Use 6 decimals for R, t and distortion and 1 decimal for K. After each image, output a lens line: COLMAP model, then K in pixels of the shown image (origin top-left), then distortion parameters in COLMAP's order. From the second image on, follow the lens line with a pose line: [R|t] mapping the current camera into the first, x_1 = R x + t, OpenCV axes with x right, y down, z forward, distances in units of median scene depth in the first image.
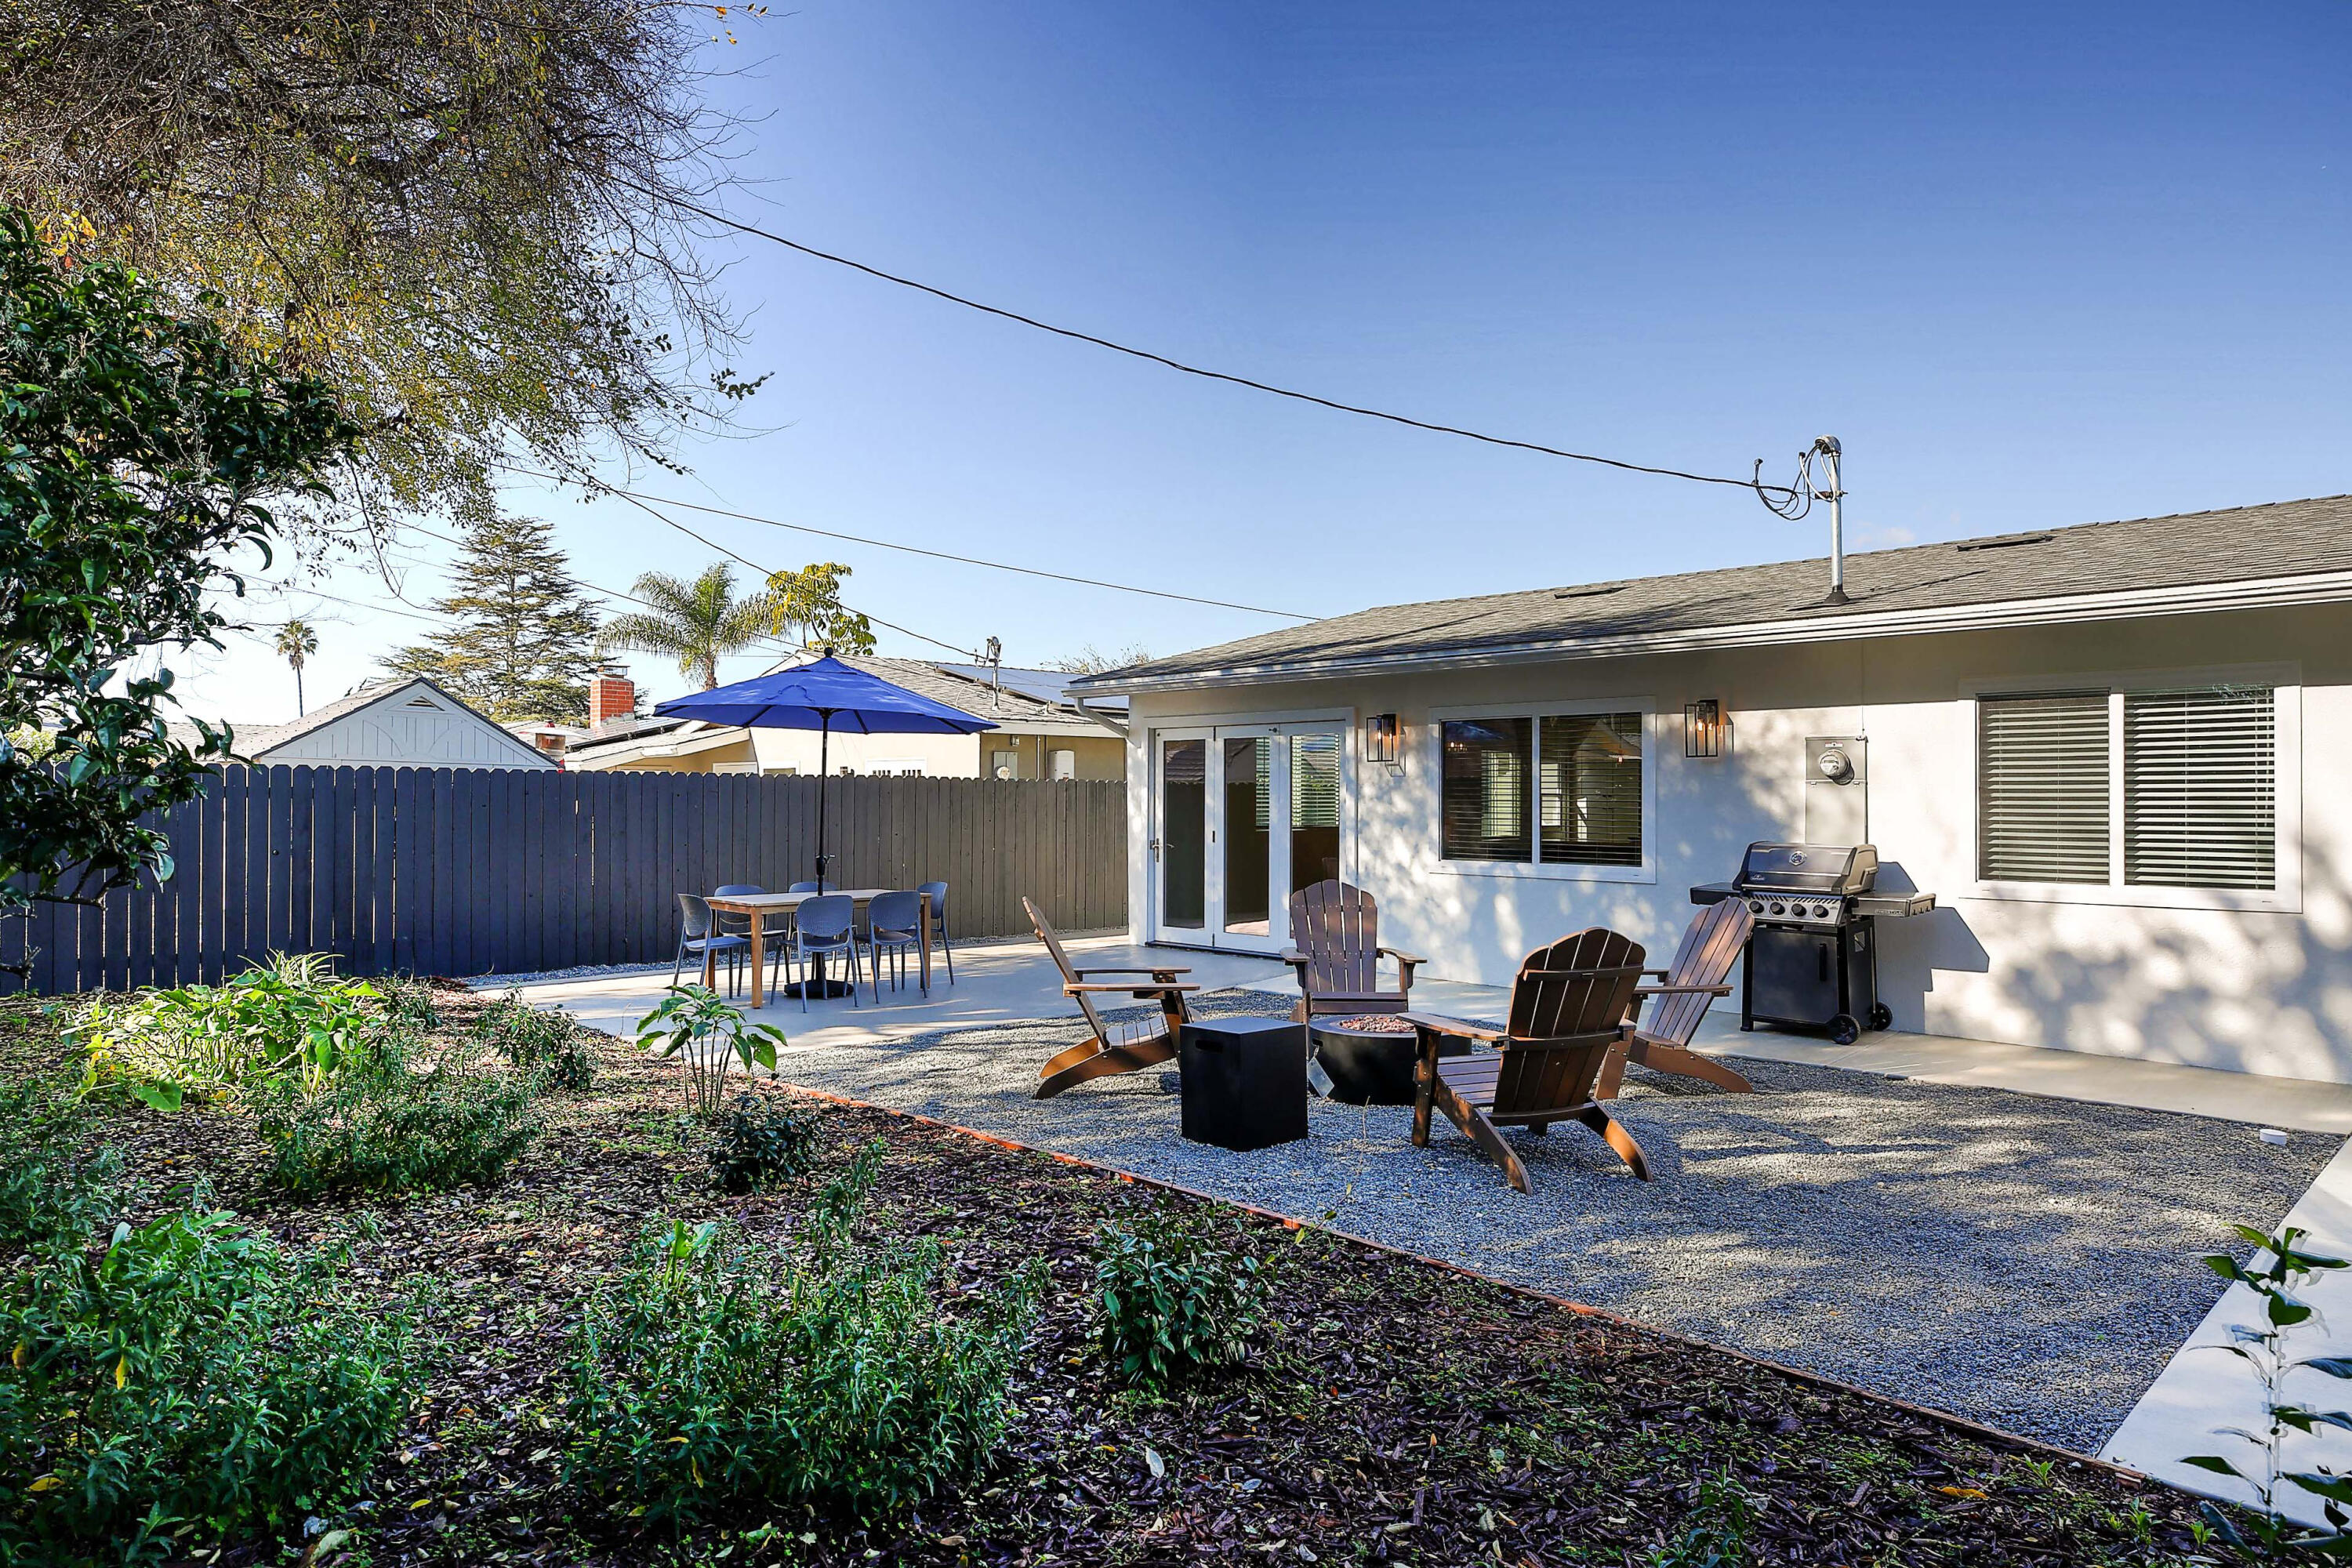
lens RADIAL K [[1446.6, 0, 1167.2], [0, 1446.6, 797.8], [0, 0, 1]] dist [-0.022890, 0.014254]
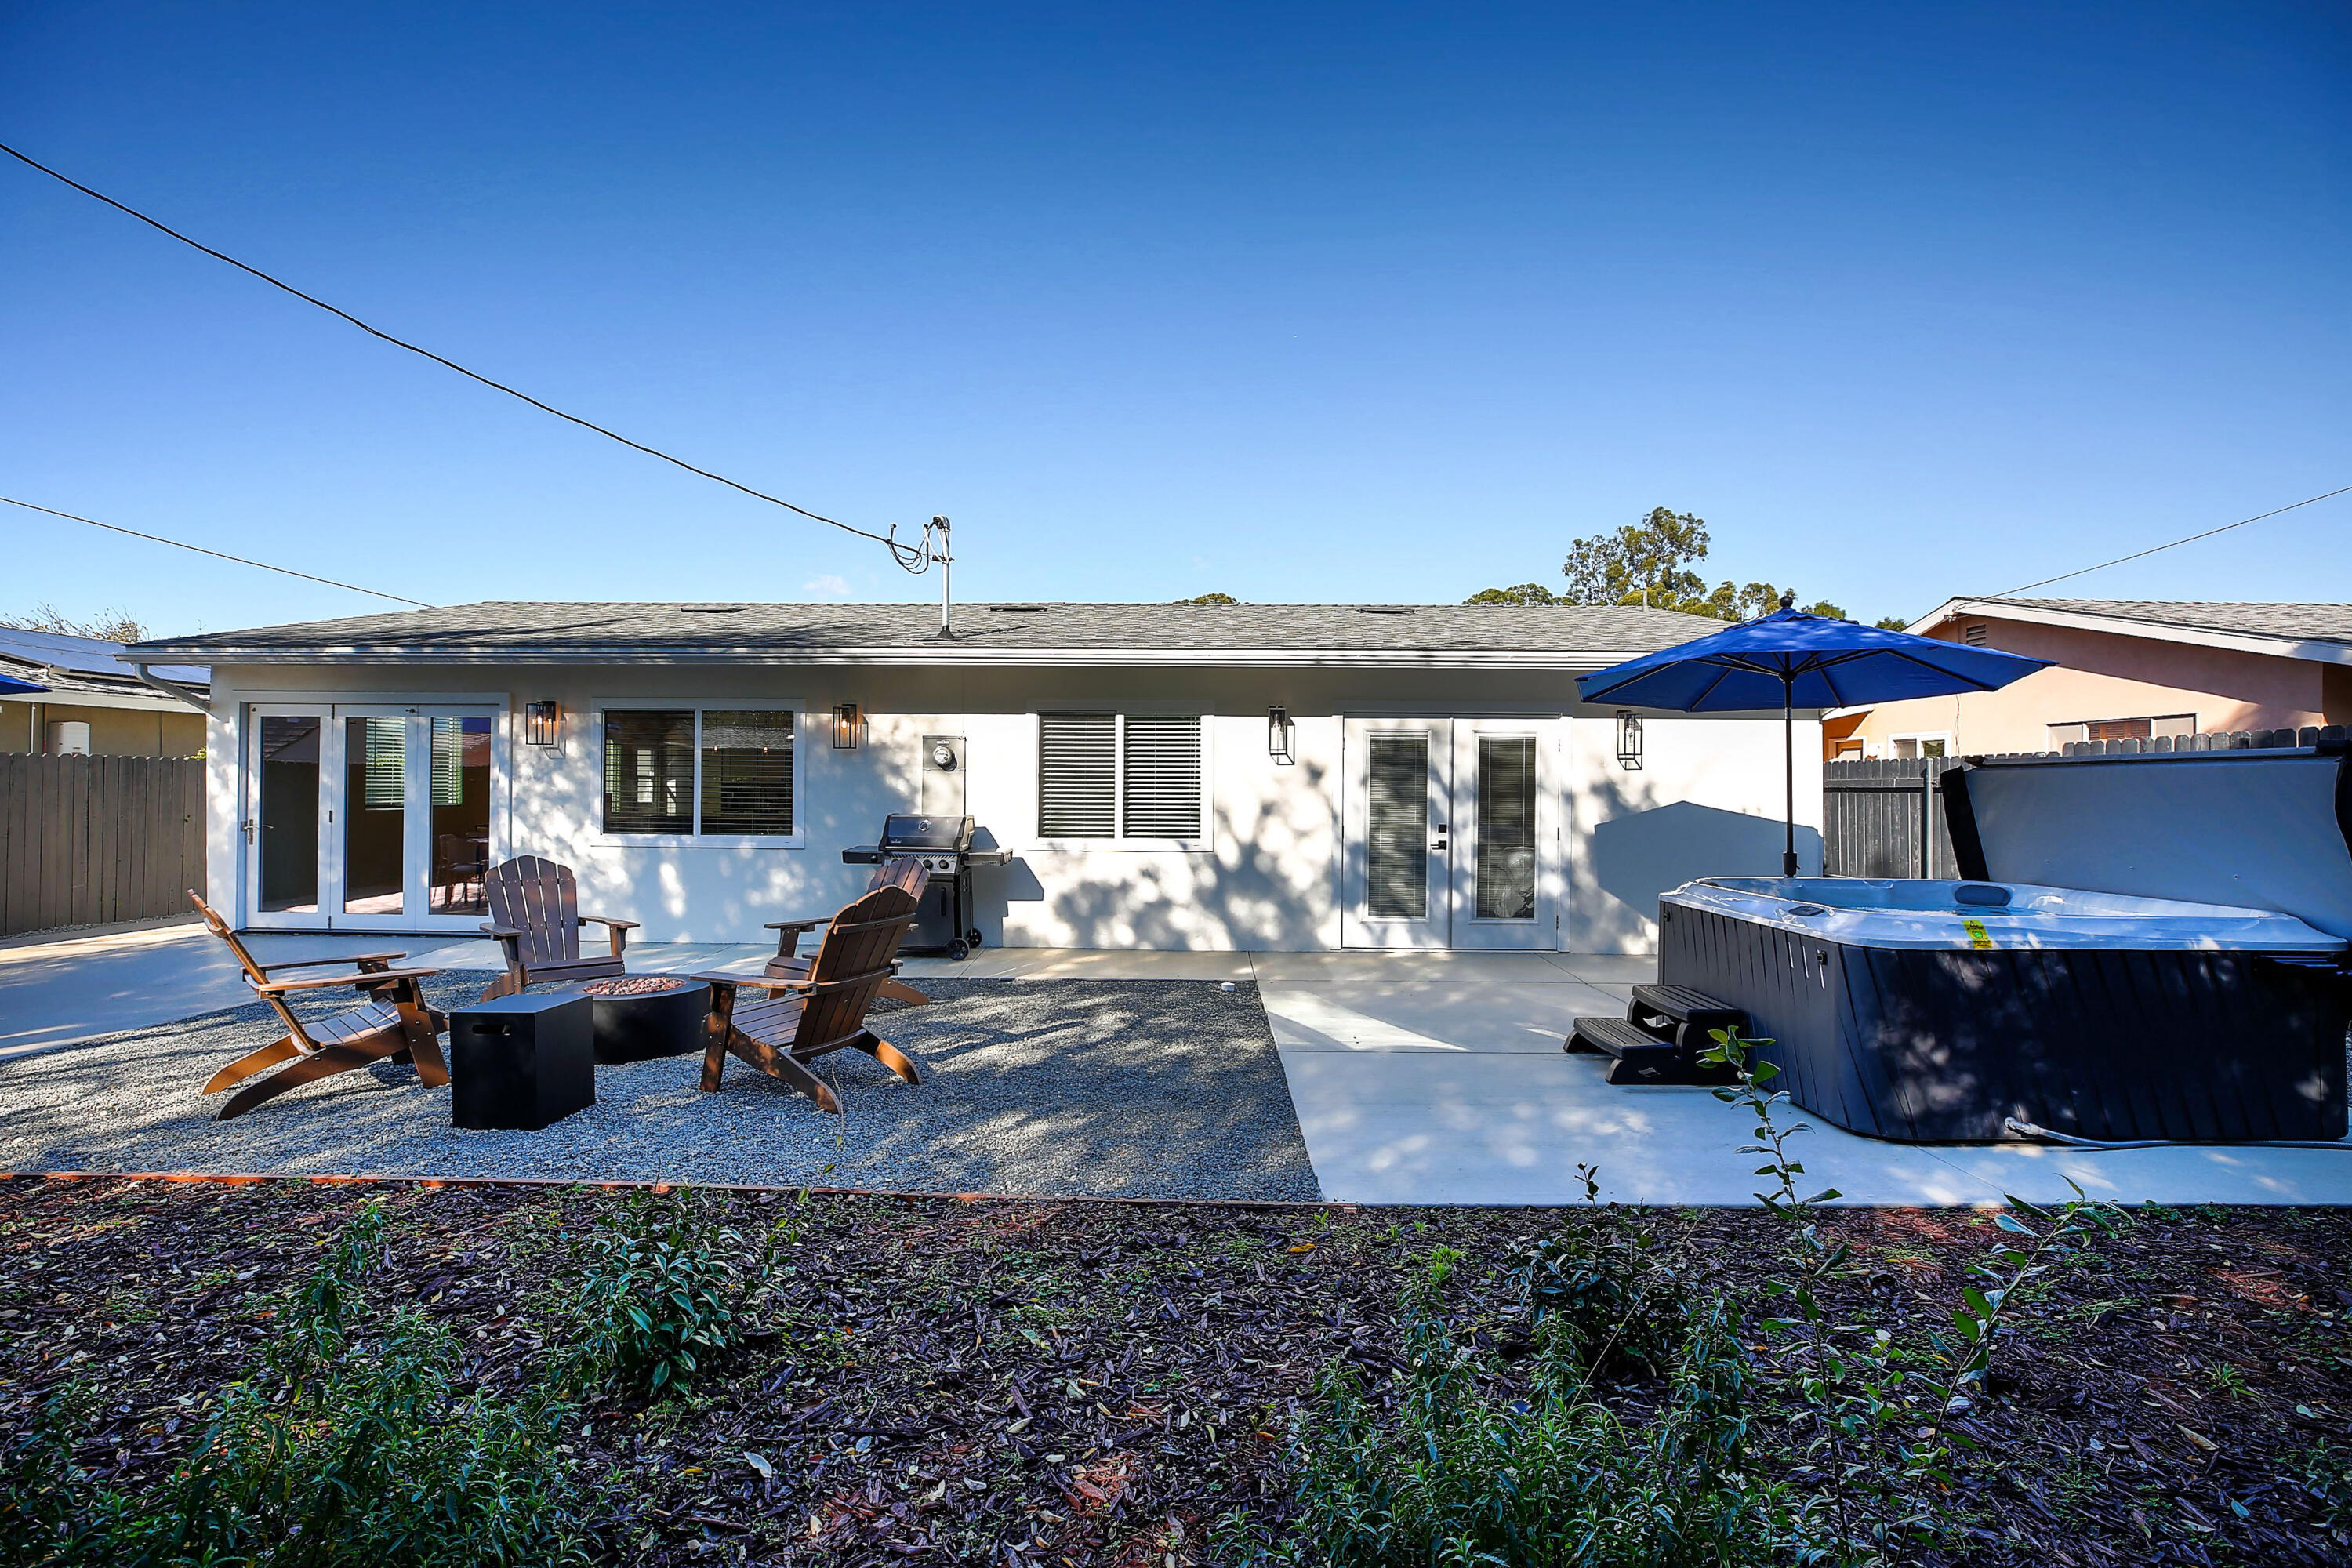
lens RADIAL K [[1100.5, 0, 1187.1], [0, 1100.5, 777.1], [0, 0, 1]] dist [-0.035463, 0.007641]
pose [[0.693940, 0.008400, 0.719984, -0.130499], [-0.006337, 0.999964, -0.005558, 0.001059], [-0.720005, -0.000706, 0.693969, 0.112606]]
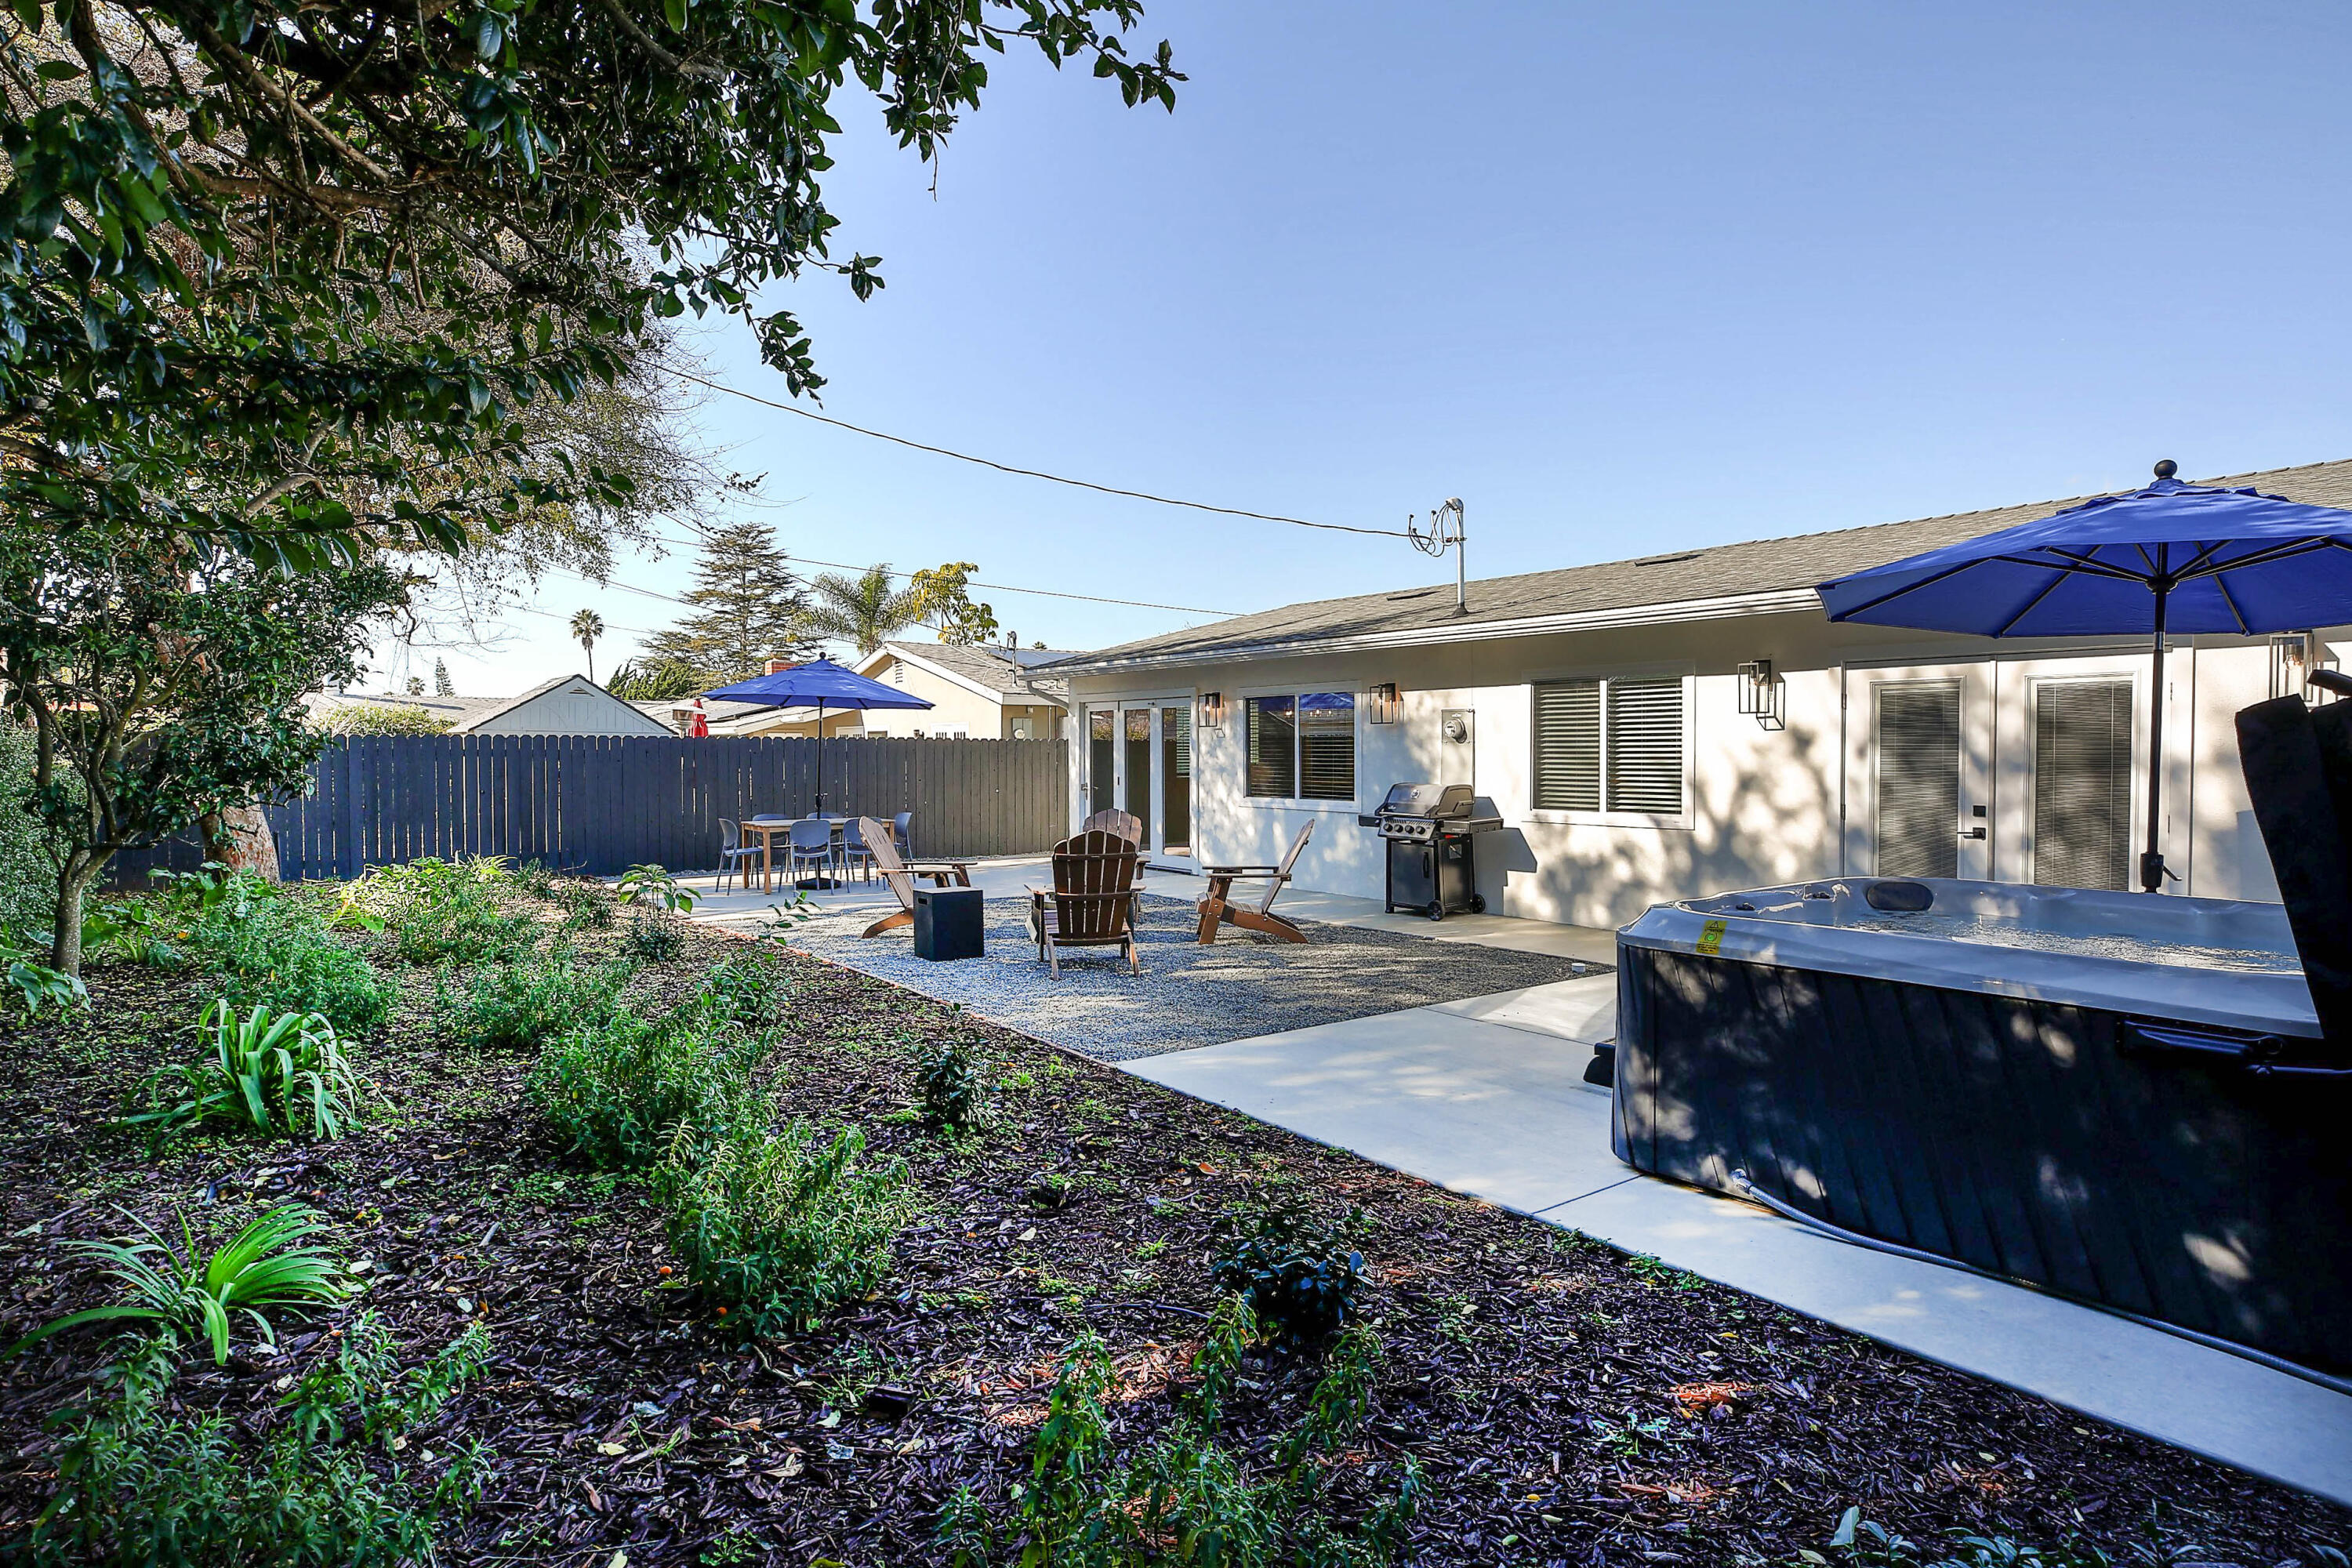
lens RADIAL K [[1337.6, 0, 1190.6], [0, 1337.6, 785.7], [0, 0, 1]] dist [-0.030920, 0.000105]
pose [[0.990392, -0.001221, -0.138283, 0.394745], [0.004927, 0.999638, 0.026463, -0.003408], [0.138200, -0.026890, 0.990039, -0.358165]]
